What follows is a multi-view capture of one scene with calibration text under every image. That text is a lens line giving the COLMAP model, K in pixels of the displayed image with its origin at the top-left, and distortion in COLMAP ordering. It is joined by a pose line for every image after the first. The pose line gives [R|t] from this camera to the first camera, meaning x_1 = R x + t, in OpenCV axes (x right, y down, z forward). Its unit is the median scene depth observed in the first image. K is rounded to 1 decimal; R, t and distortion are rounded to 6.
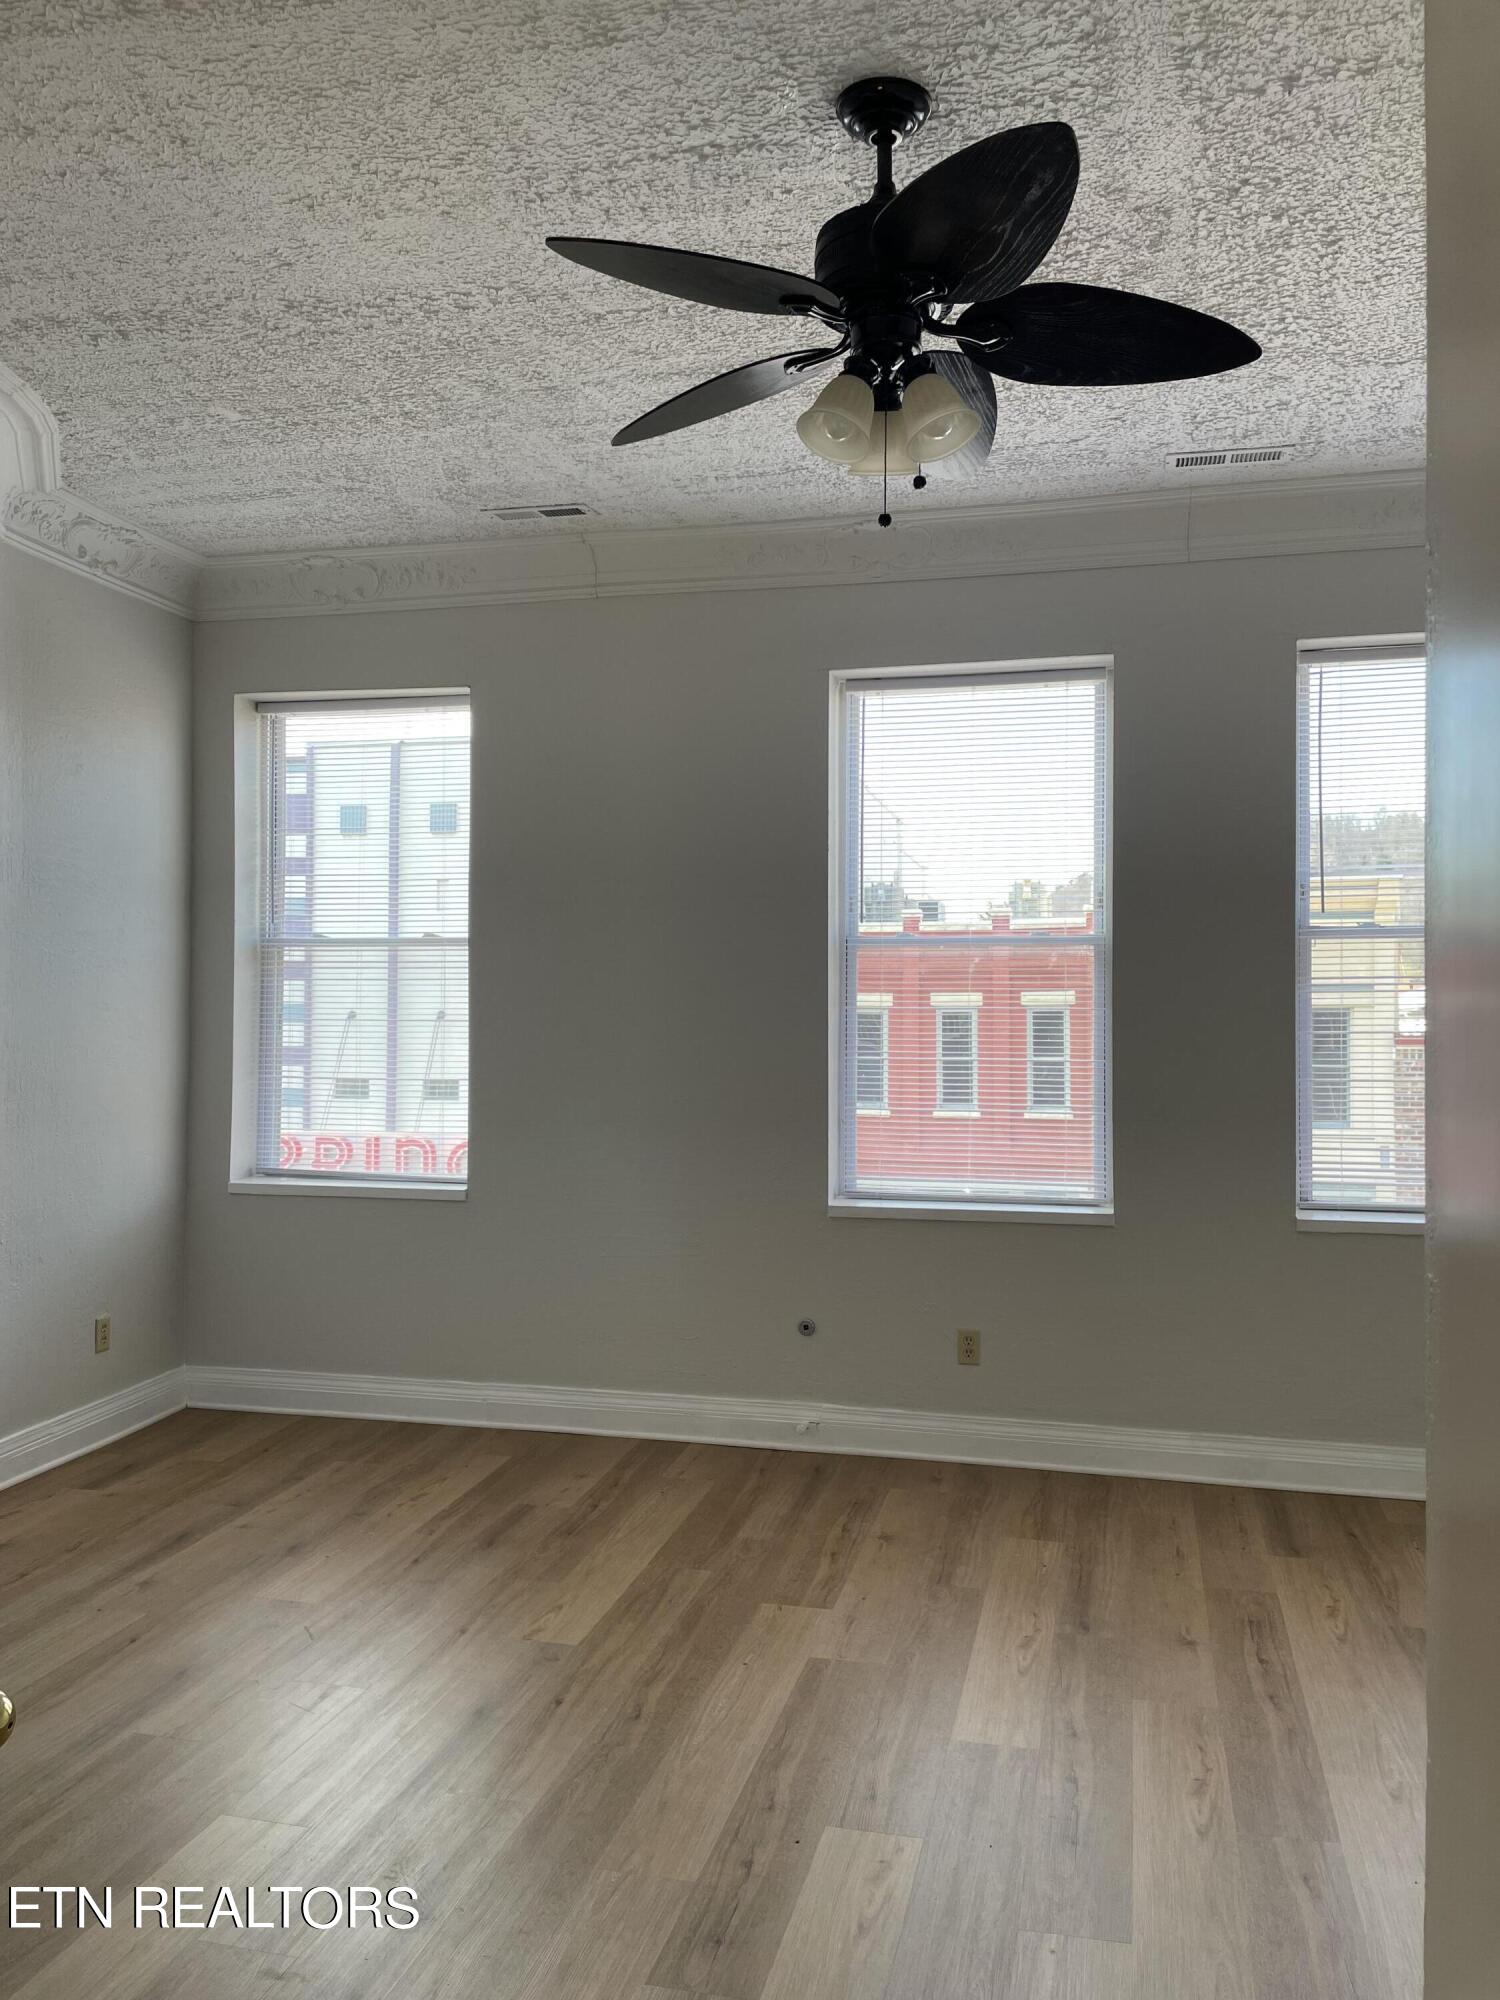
lens RADIAL K [[1504.1, 0, 770.1], [0, 1504.1, 997.2], [0, 0, 1]] dist [0.100290, -0.124011]
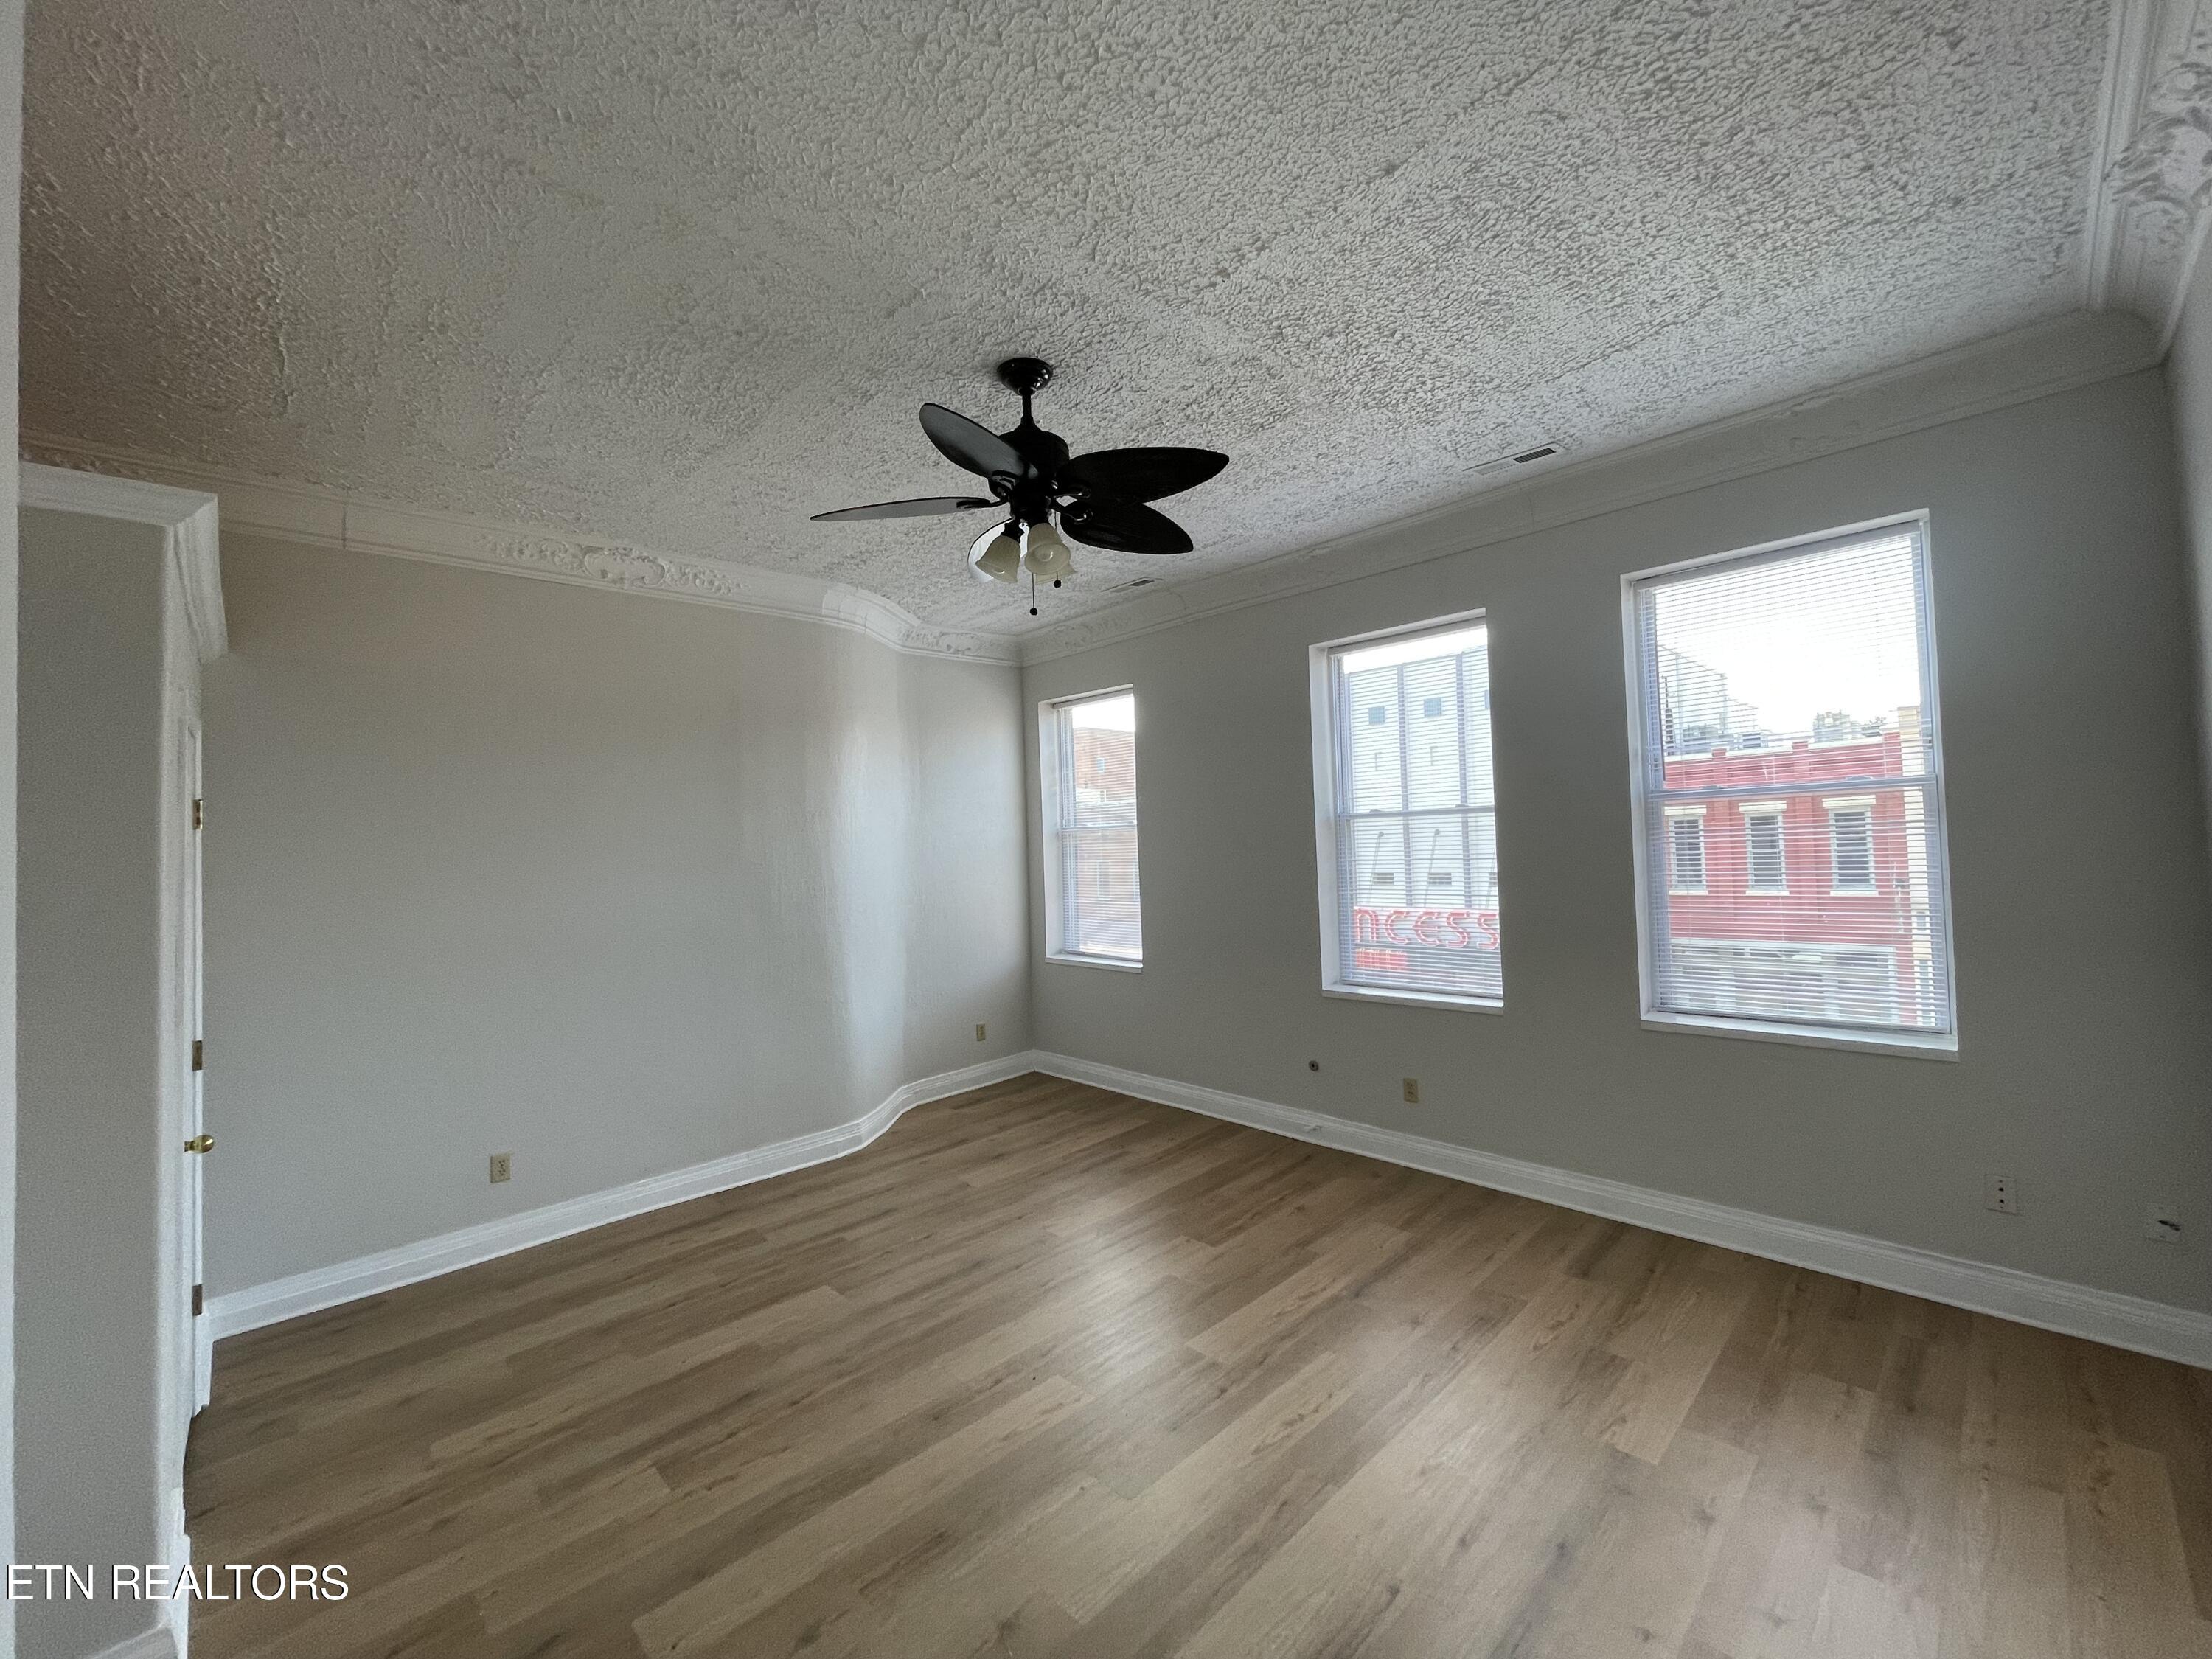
lens RADIAL K [[891.6, 0, 1108.8], [0, 891.6, 819.5], [0, 0, 1]] dist [-0.003324, 0.000194]
pose [[0.840201, -0.049863, -0.539977, 0.384112], [0.050549, 0.998629, -0.013563, -0.037324], [0.539913, -0.015900, 0.841571, 0.117946]]
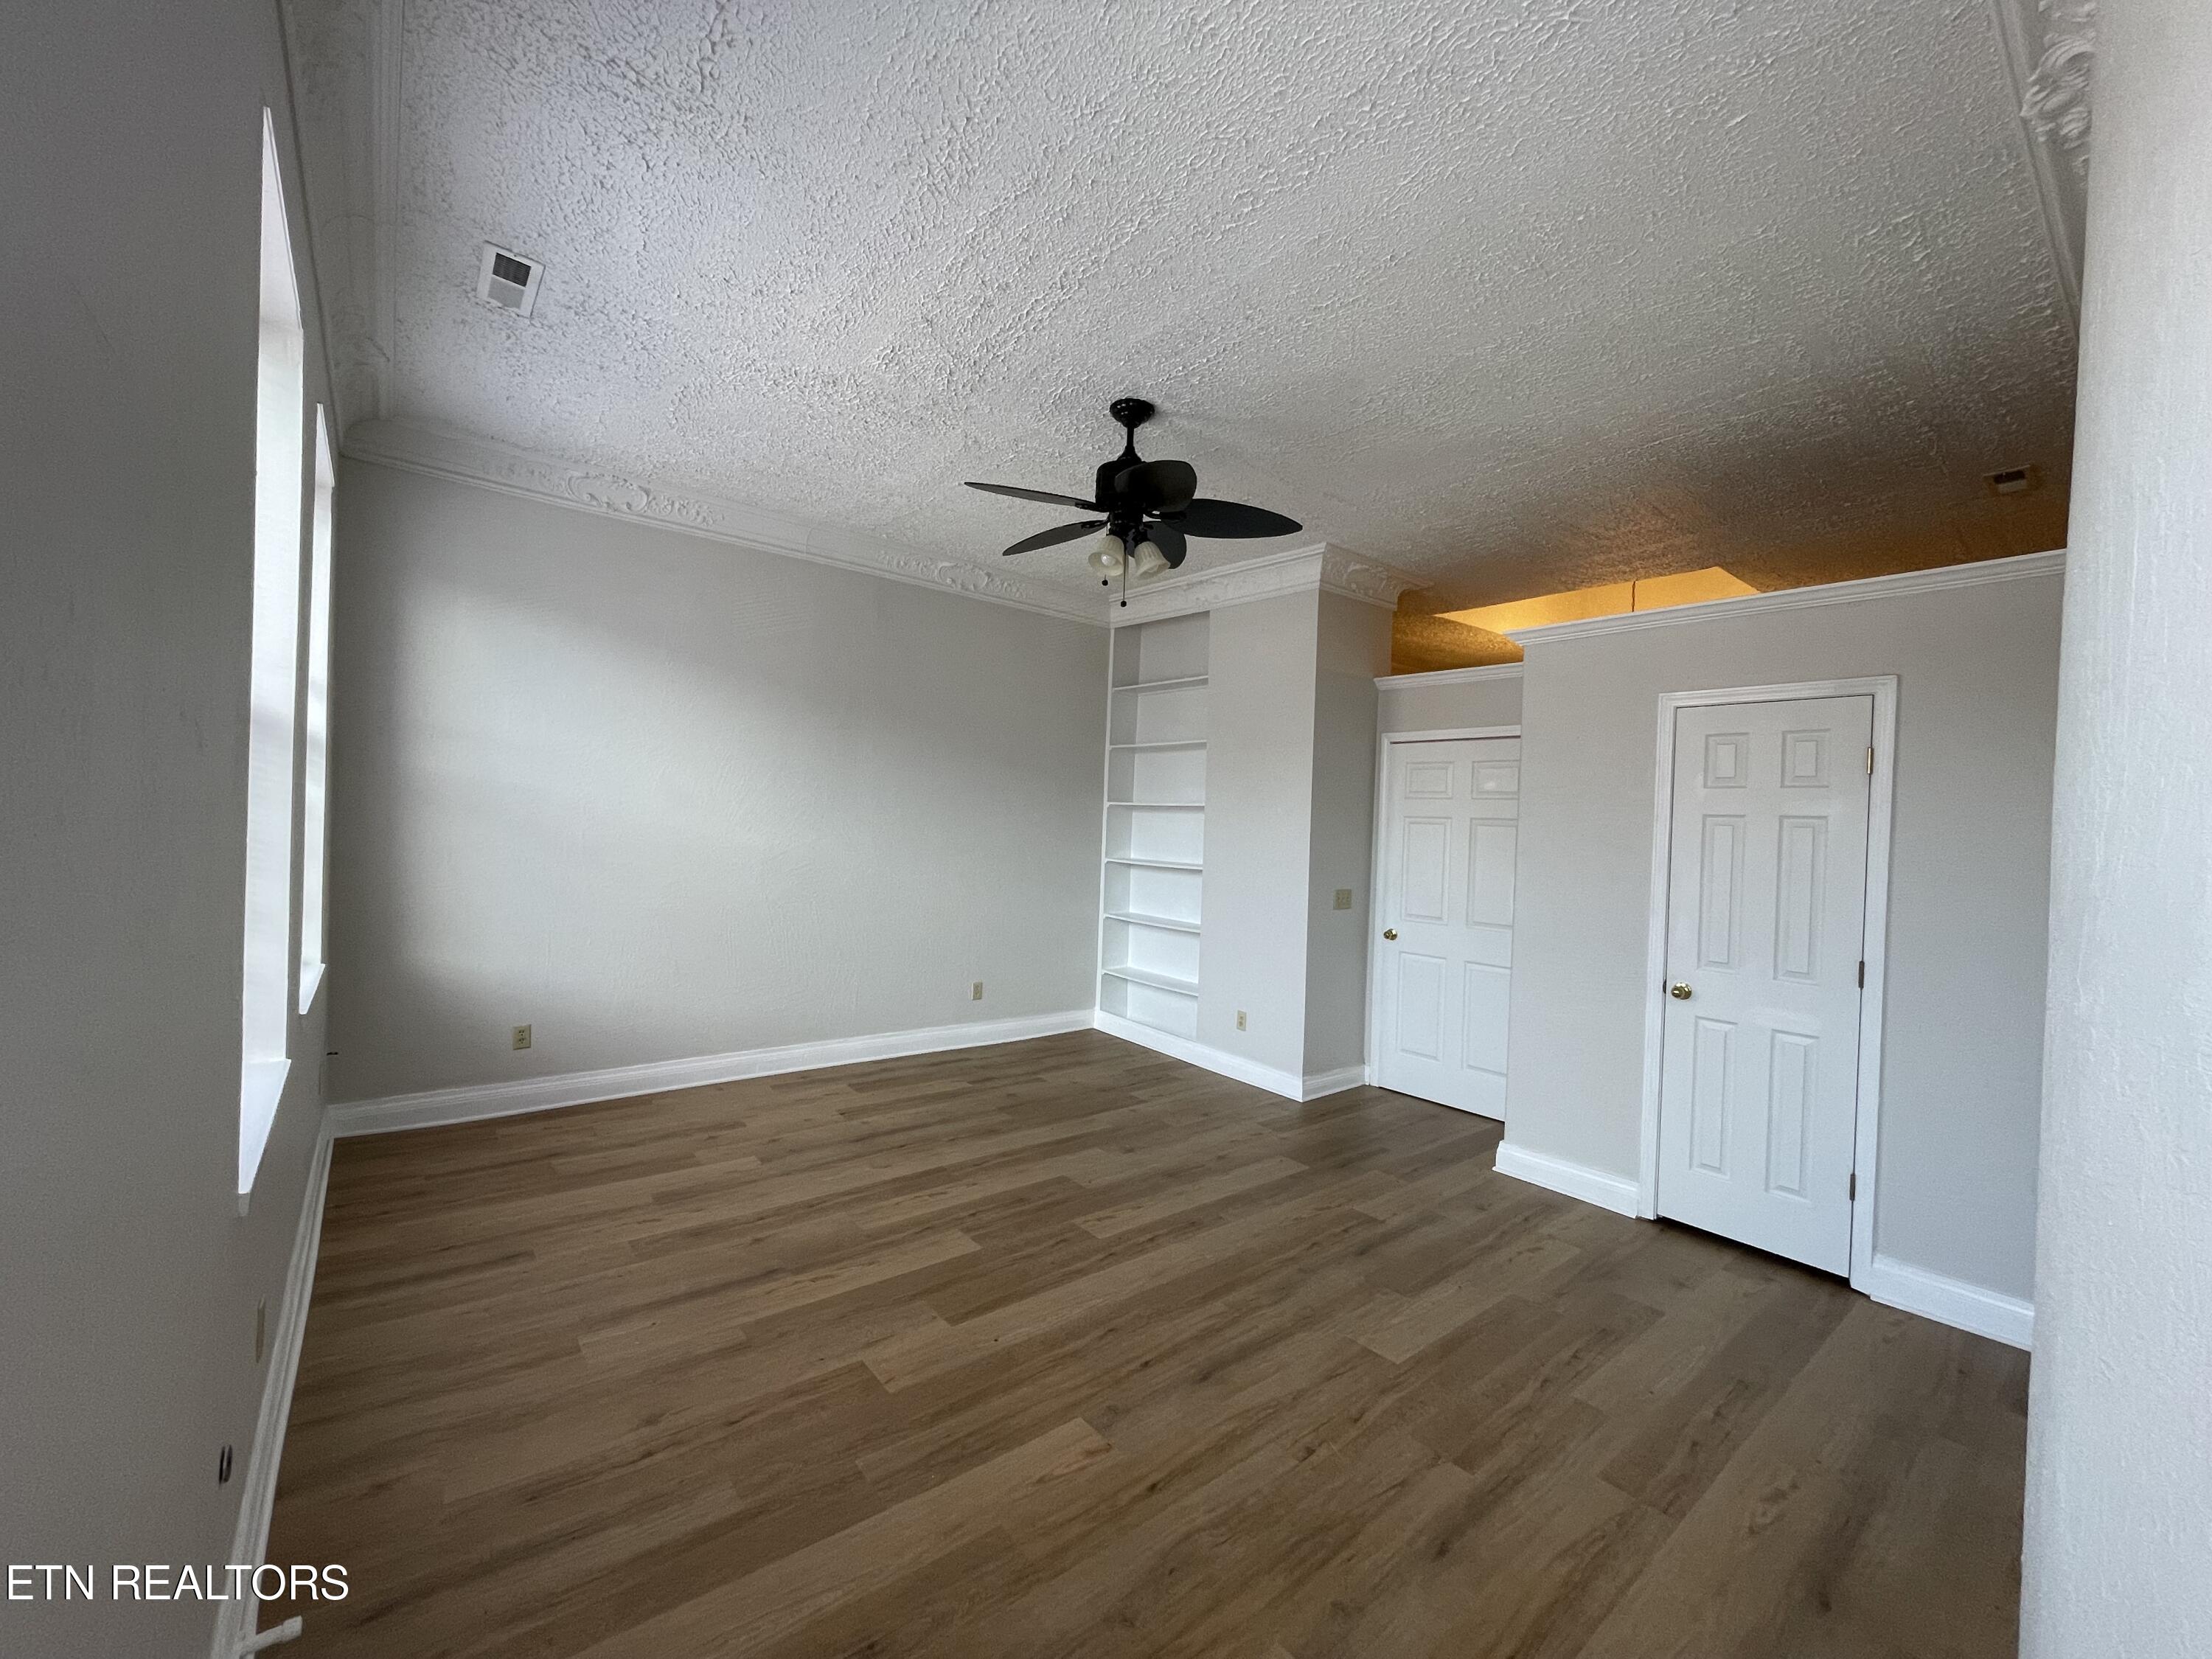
lens RADIAL K [[891.6, 0, 1110.1], [0, 891.6, 828.7], [0, 0, 1]] dist [-0.003324, 0.000194]
pose [[-0.792579, -0.043773, 0.608196, -0.387934], [-0.055368, 0.998466, -0.000292, 0.001534], [-0.607250, -0.033906, -0.793787, 1.138160]]
